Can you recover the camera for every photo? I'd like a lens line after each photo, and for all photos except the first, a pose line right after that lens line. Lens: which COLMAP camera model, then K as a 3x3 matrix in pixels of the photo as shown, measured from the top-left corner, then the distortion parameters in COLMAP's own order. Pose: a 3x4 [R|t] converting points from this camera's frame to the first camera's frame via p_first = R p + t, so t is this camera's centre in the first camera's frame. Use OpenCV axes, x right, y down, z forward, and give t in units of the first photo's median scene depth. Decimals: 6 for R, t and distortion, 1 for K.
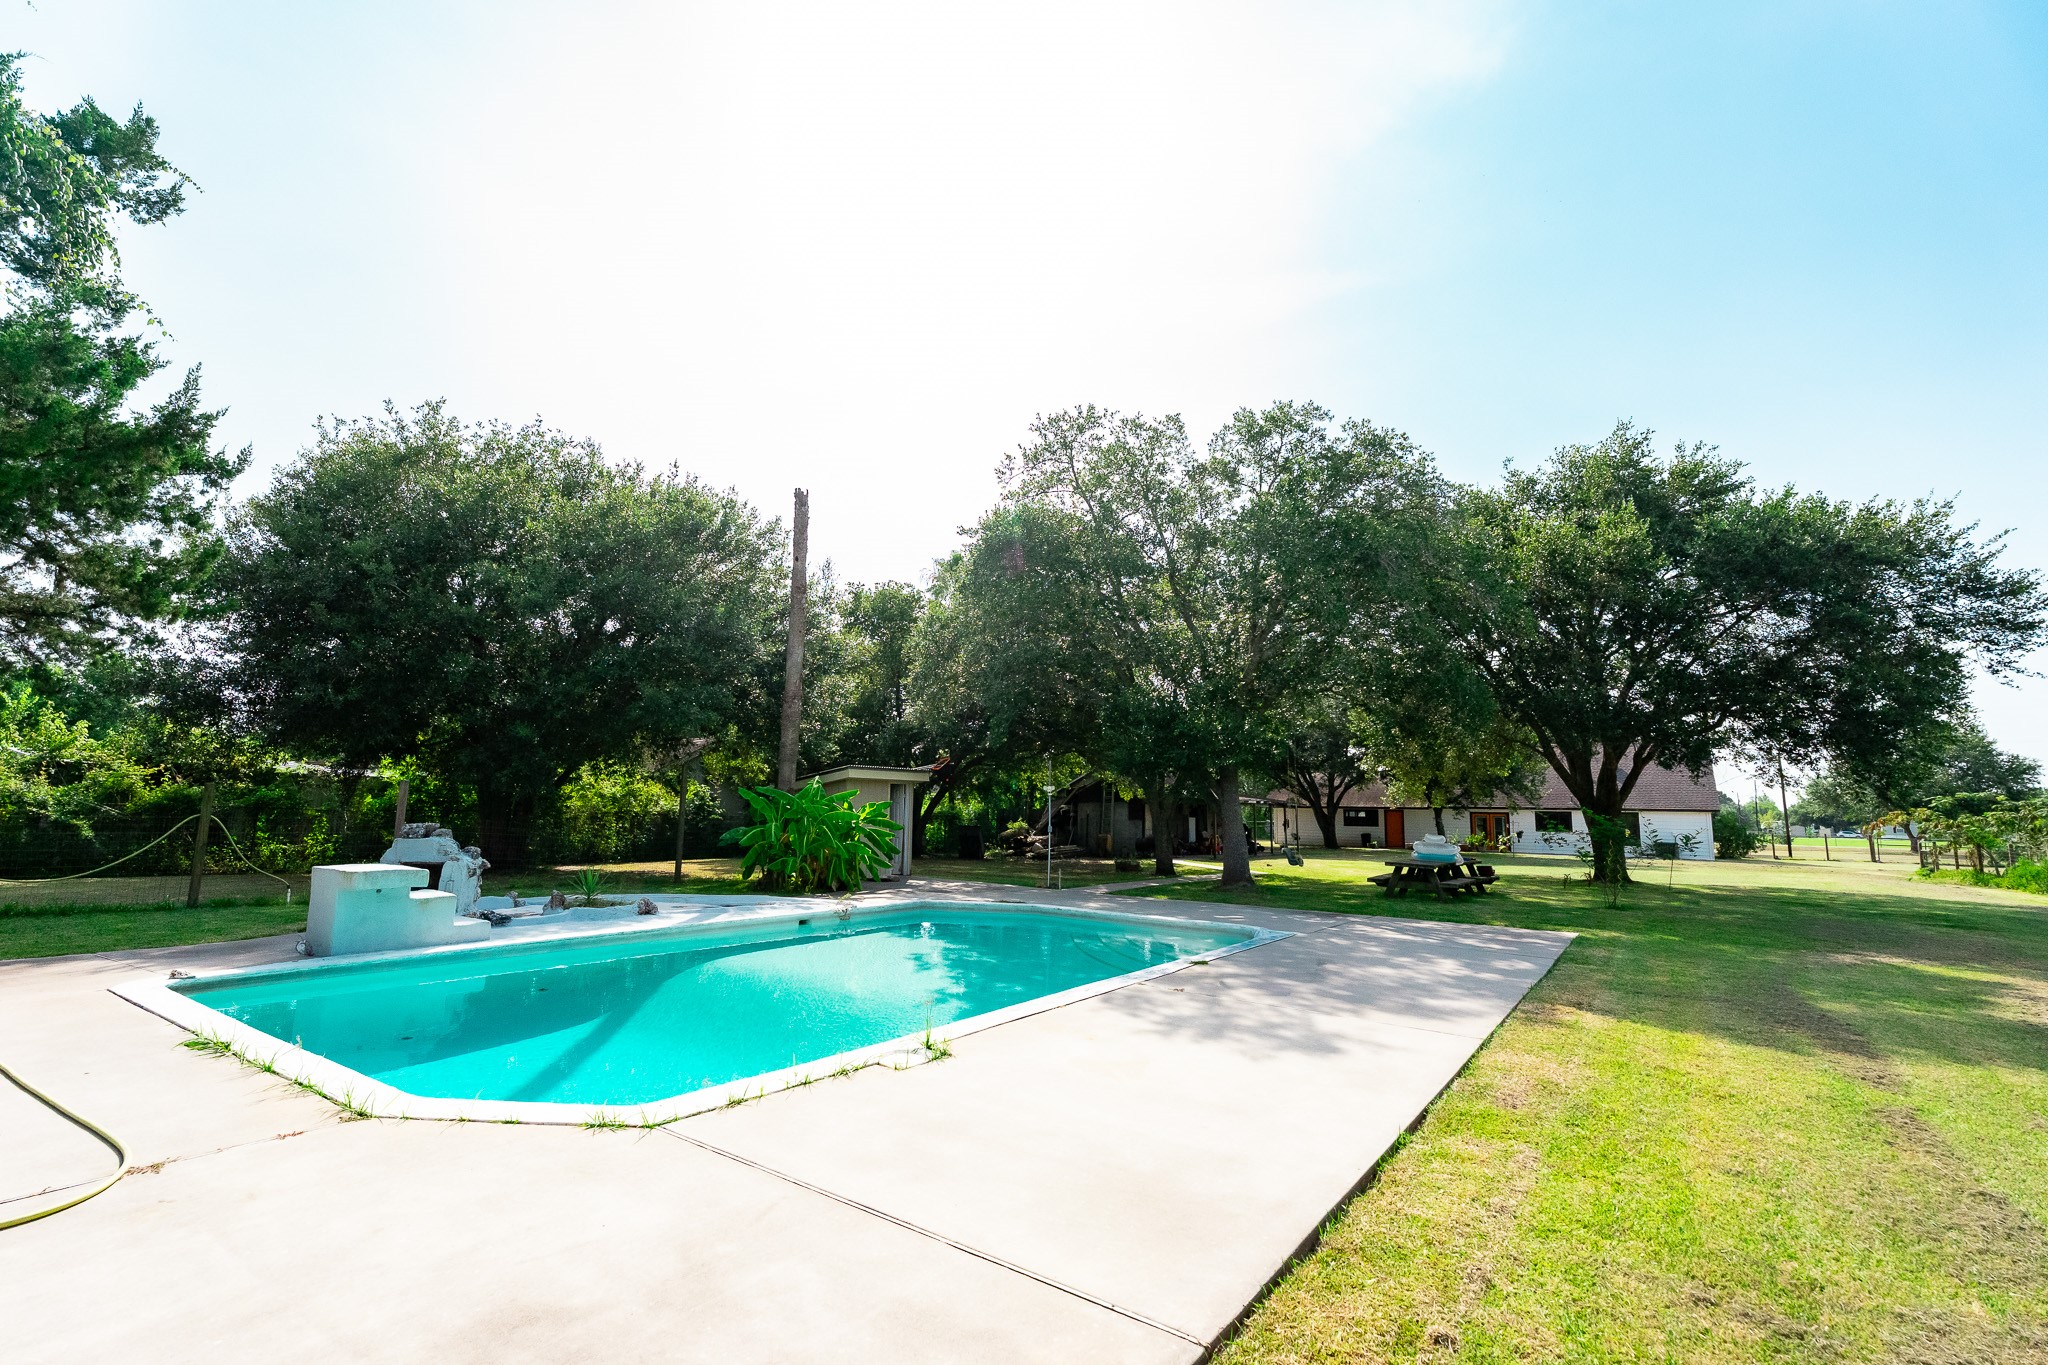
lens RADIAL K [[908.1, 0, 1014.8], [0, 908.1, 679.8], [0, 0, 1]] dist [0.002948, -0.000544]
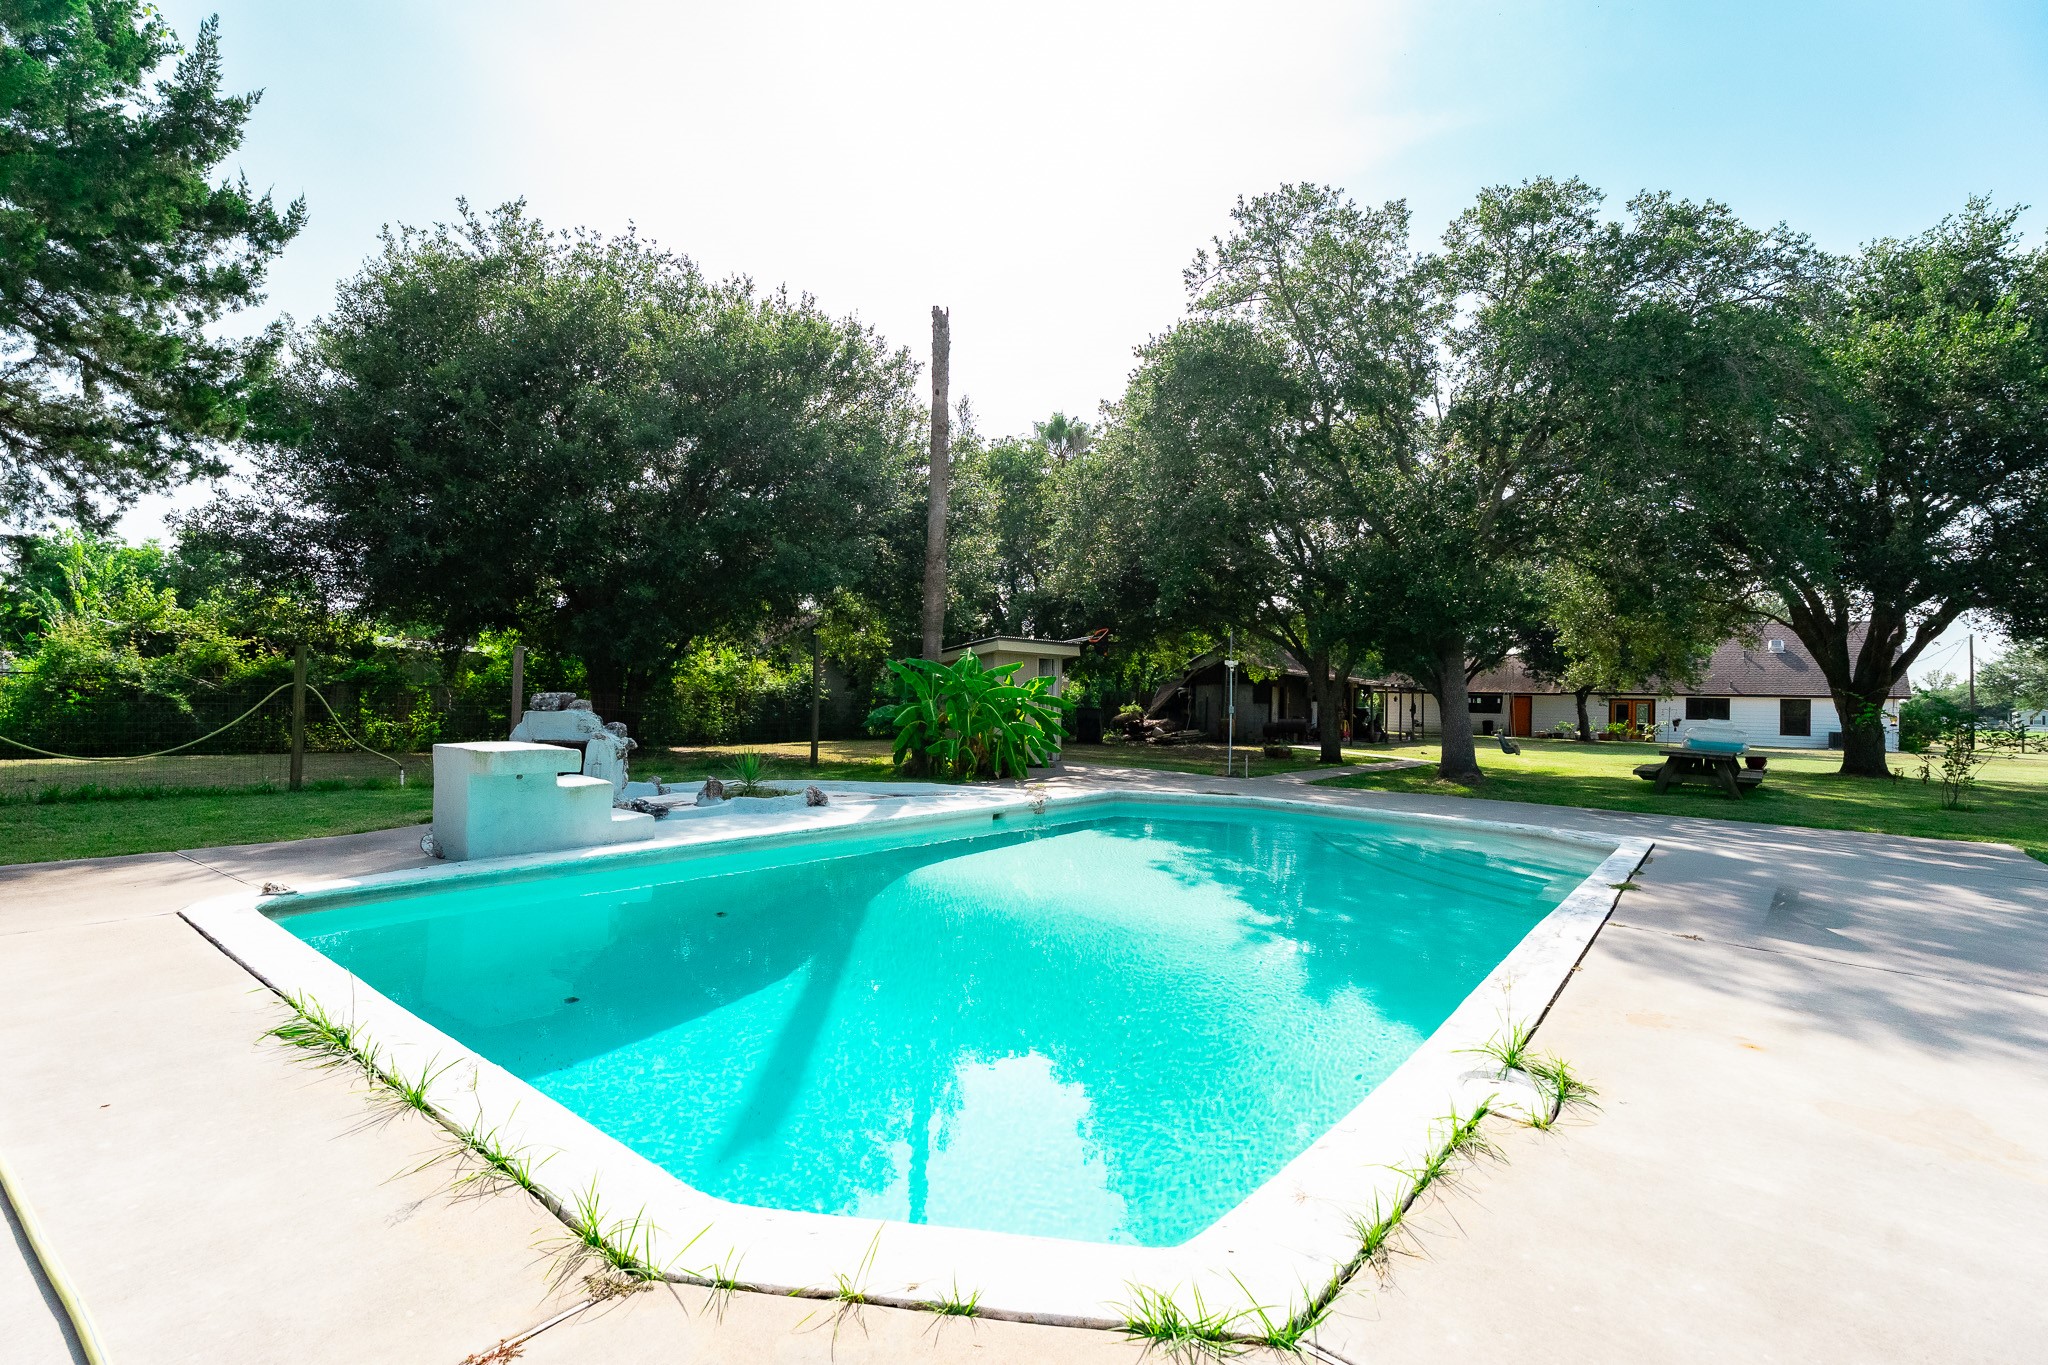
lens RADIAL K [[908.1, 0, 1014.8], [0, 908.1, 679.8], [0, 0, 1]] dist [0.002948, -0.000544]
pose [[0.997910, 0.003463, -0.064520, -0.119330], [0.004534, 0.992347, 0.123398, 0.030124], [0.064453, -0.123433, 0.990258, 0.143186]]
